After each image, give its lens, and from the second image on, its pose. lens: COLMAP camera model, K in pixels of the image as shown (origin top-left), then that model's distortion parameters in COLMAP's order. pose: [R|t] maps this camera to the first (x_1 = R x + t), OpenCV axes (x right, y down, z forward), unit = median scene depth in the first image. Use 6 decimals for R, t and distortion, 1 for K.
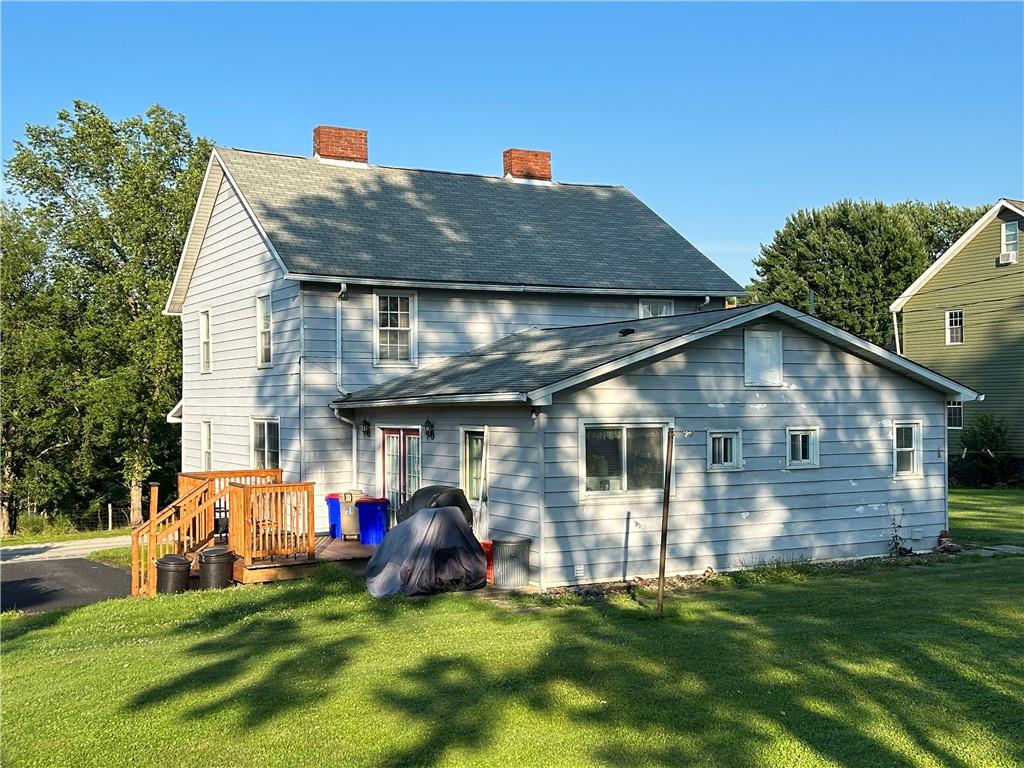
lens RADIAL K [[1149.6, 0, 507.0], [0, 1149.6, 391.1], [0, 0, 1]] dist [0.138964, 0.000000]
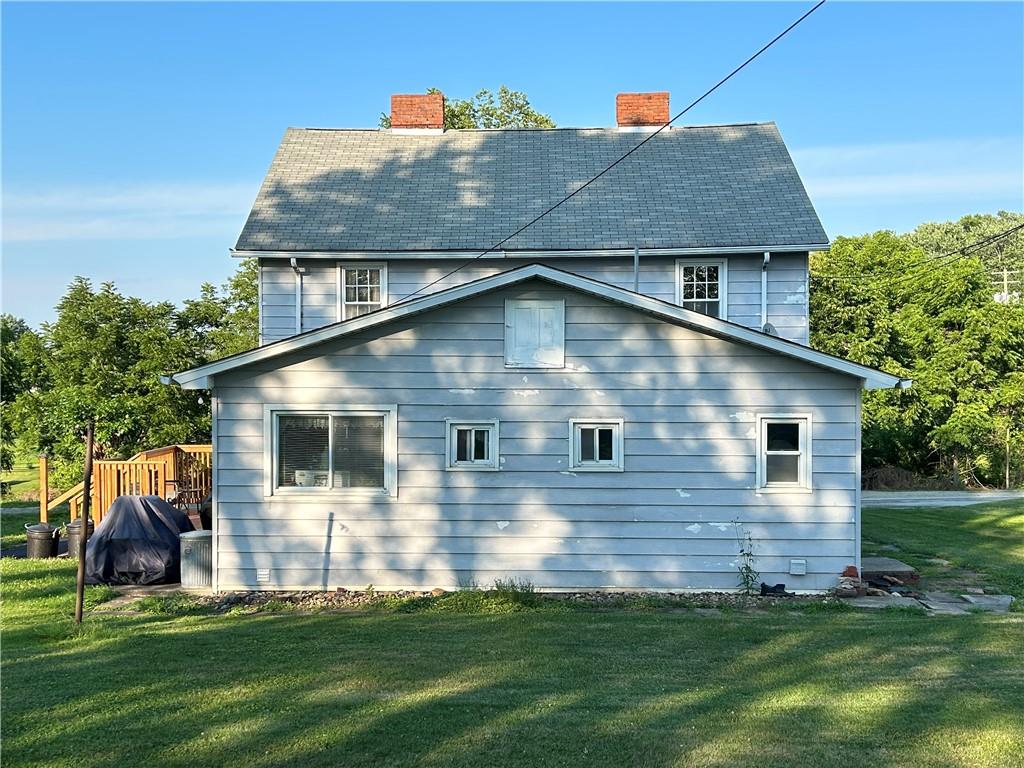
lens RADIAL K [[1149.6, 0, 511.4], [0, 1149.6, 377.3], [0, 0, 1]] dist [0.138964, 0.000000]
pose [[0.861571, 0.010948, -0.507519, 0.609229], [-0.002267, 0.999840, 0.017721, -0.012118], [0.507632, -0.014117, 0.861458, 0.293327]]
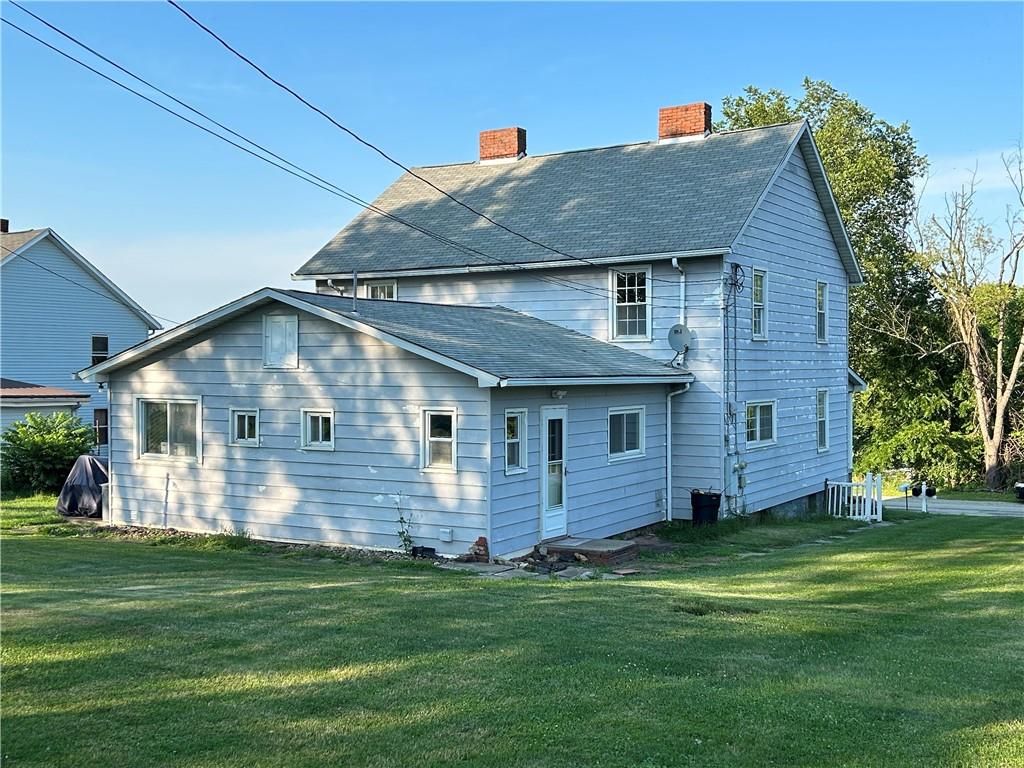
lens RADIAL K [[1149.6, 0, 506.1], [0, 1149.6, 377.4], [0, 0, 1]] dist [0.138964, 0.000000]
pose [[0.490106, 0.018135, -0.871474, 1.219342], [0.005541, 0.999699, 0.023919, -0.020221], [0.871645, -0.016552, 0.489858, 0.657089]]
